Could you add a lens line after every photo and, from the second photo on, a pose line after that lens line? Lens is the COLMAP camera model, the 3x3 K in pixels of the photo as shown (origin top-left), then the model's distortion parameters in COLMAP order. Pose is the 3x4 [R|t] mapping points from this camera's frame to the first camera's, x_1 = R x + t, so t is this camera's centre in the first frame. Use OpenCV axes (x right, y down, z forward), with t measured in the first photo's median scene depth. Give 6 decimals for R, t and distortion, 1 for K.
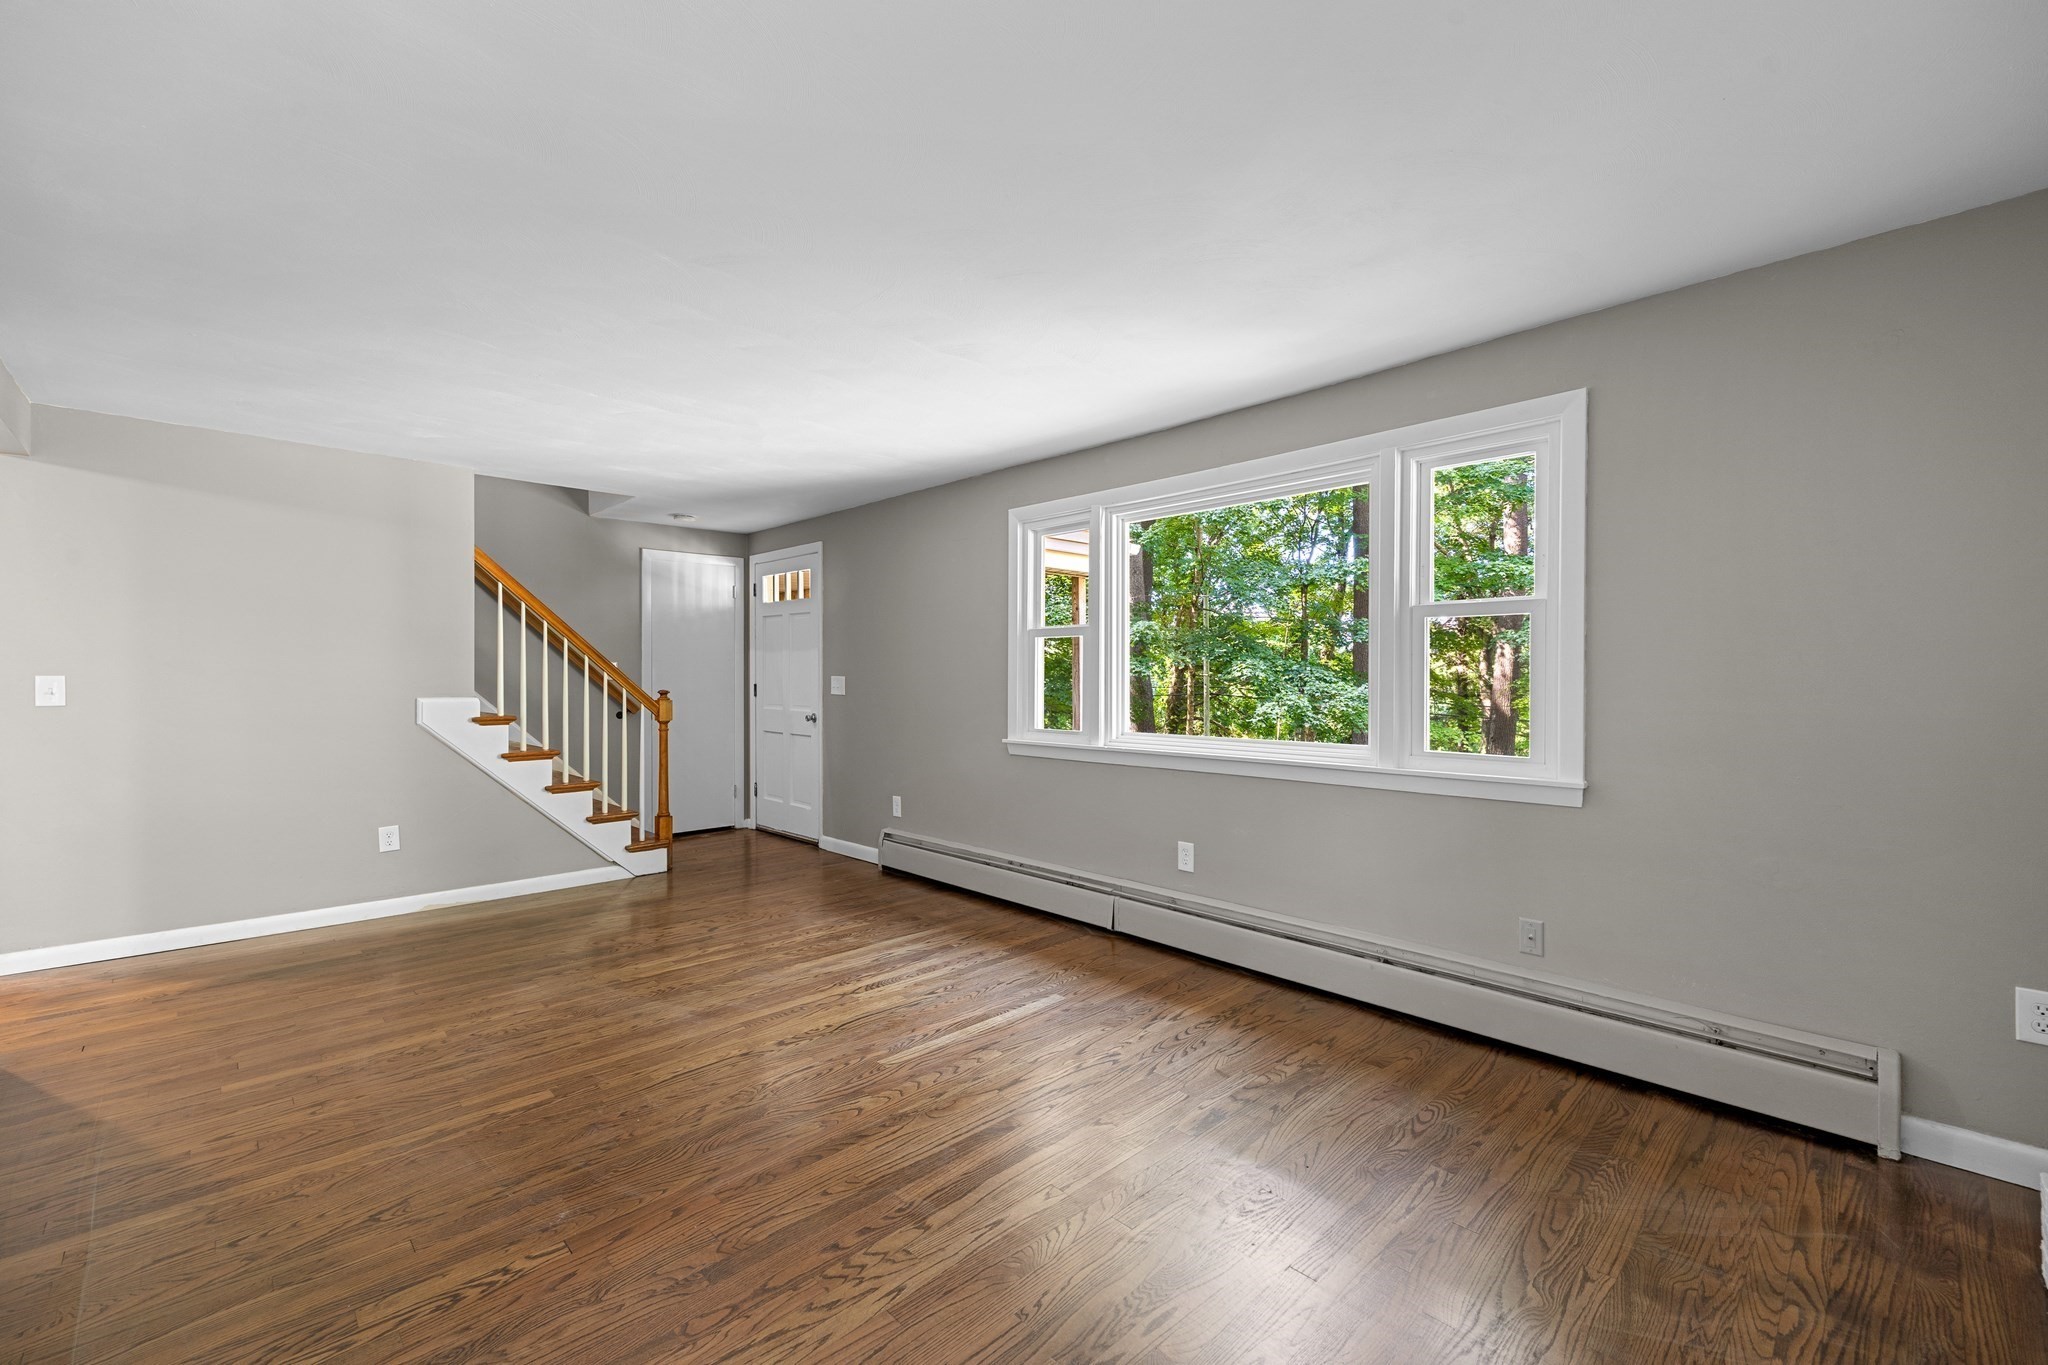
lens RADIAL K [[787.4, 0, 1028.7], [0, 787.4, 678.6], [0, 0, 1]] dist [0.000163, 0.000065]
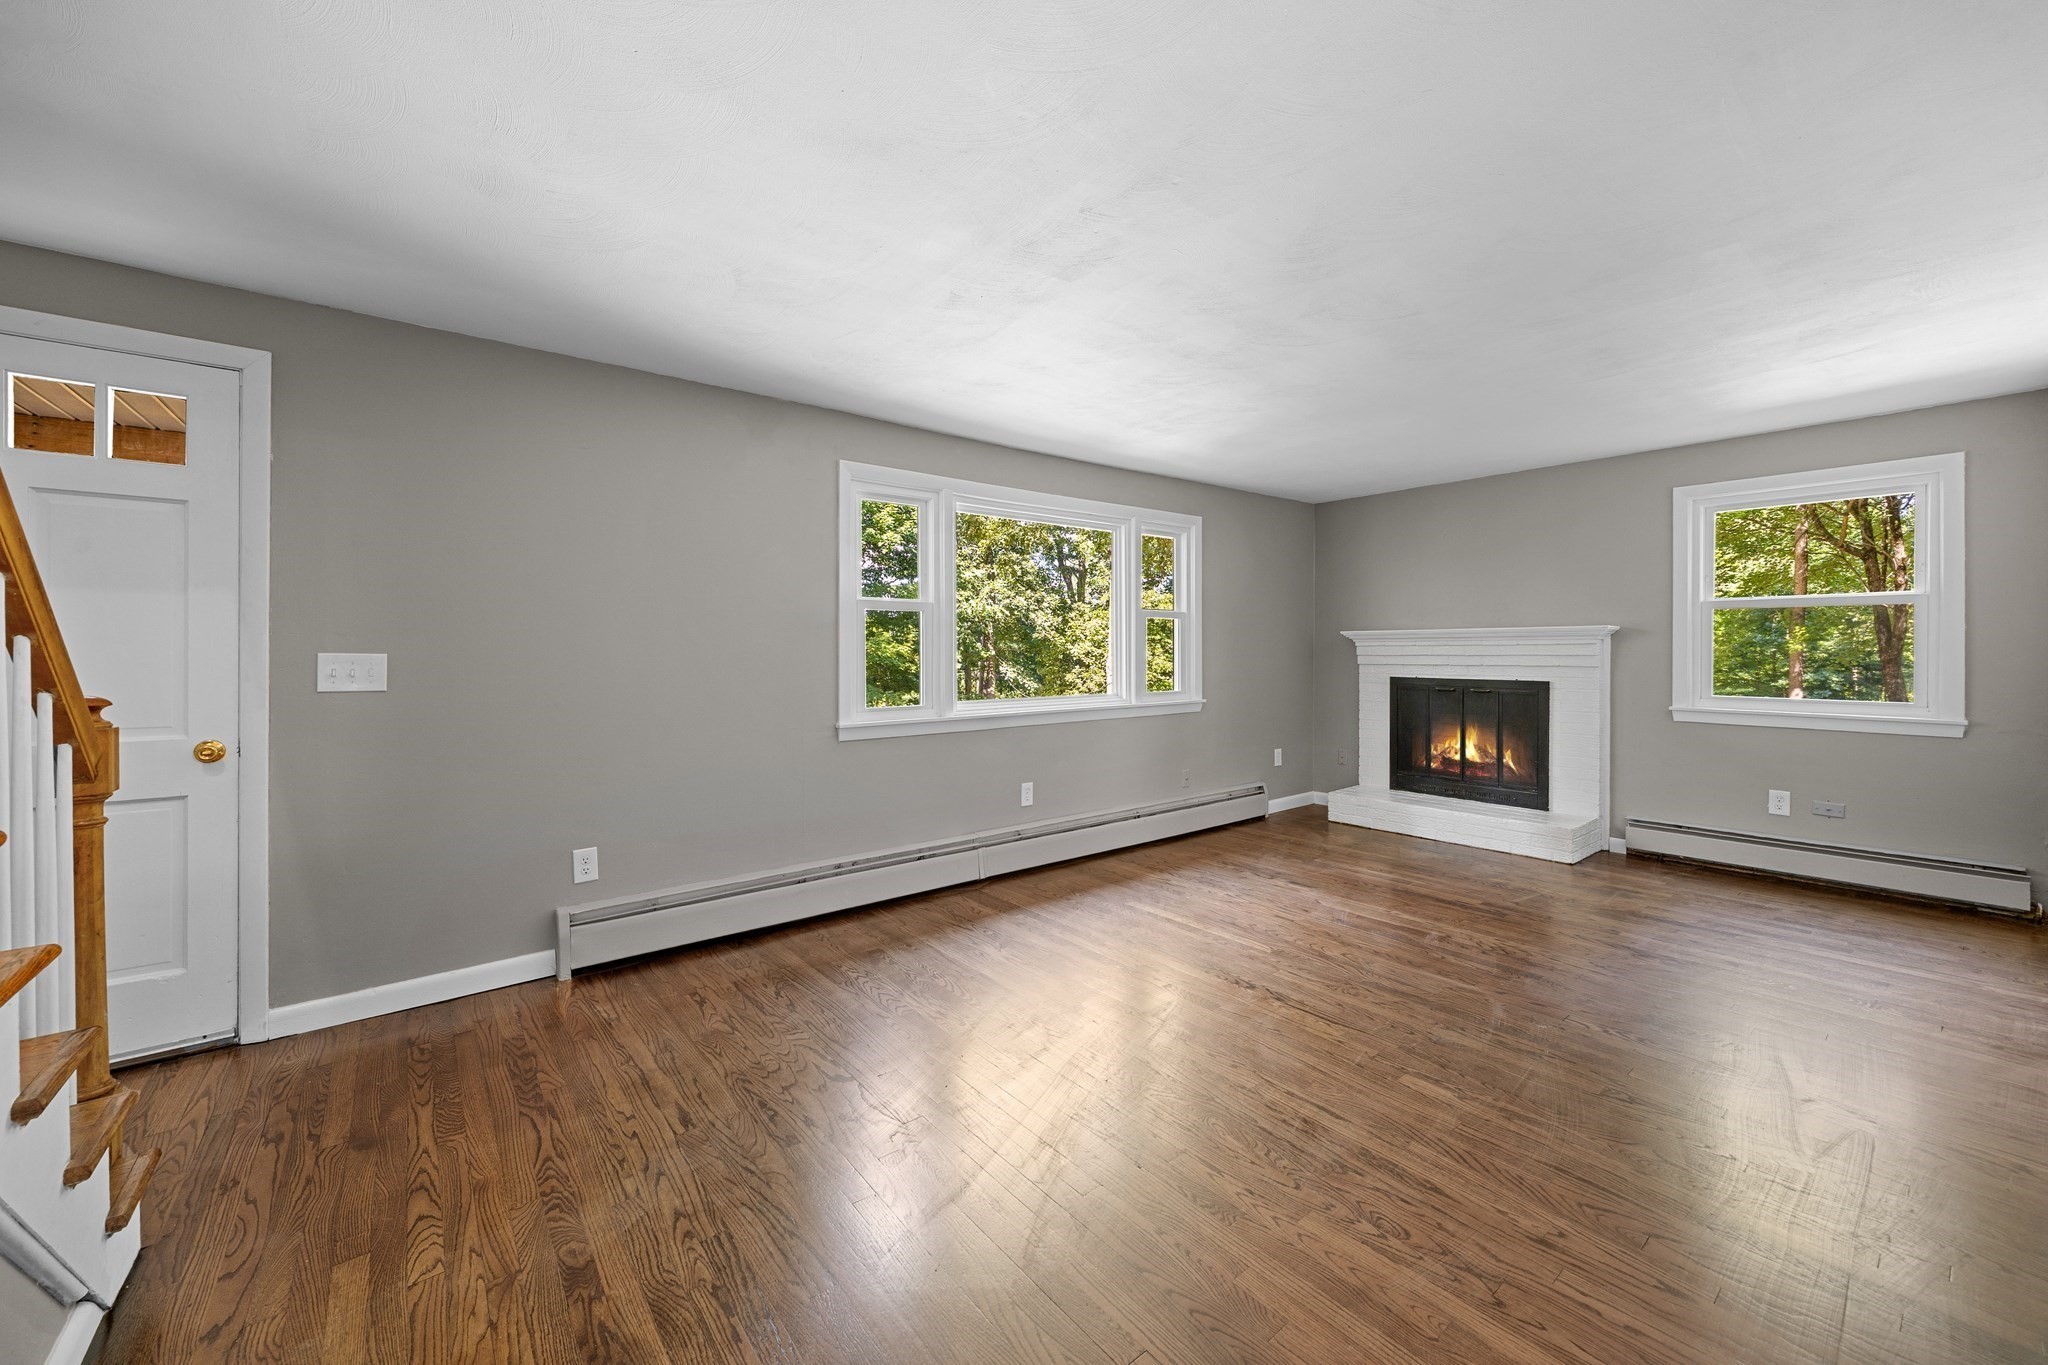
lens RADIAL K [[770.9, 0, 1011.7], [0, 770.9, 648.2], [0, 0, 1]] dist [-0.000669, 0.000071]
pose [[0.151985, 0.003931, 0.988375, -0.985689], [0.007020, 0.999963, -0.005057, -0.000951], [-0.988358, 0.007707, 0.151952, 0.807001]]
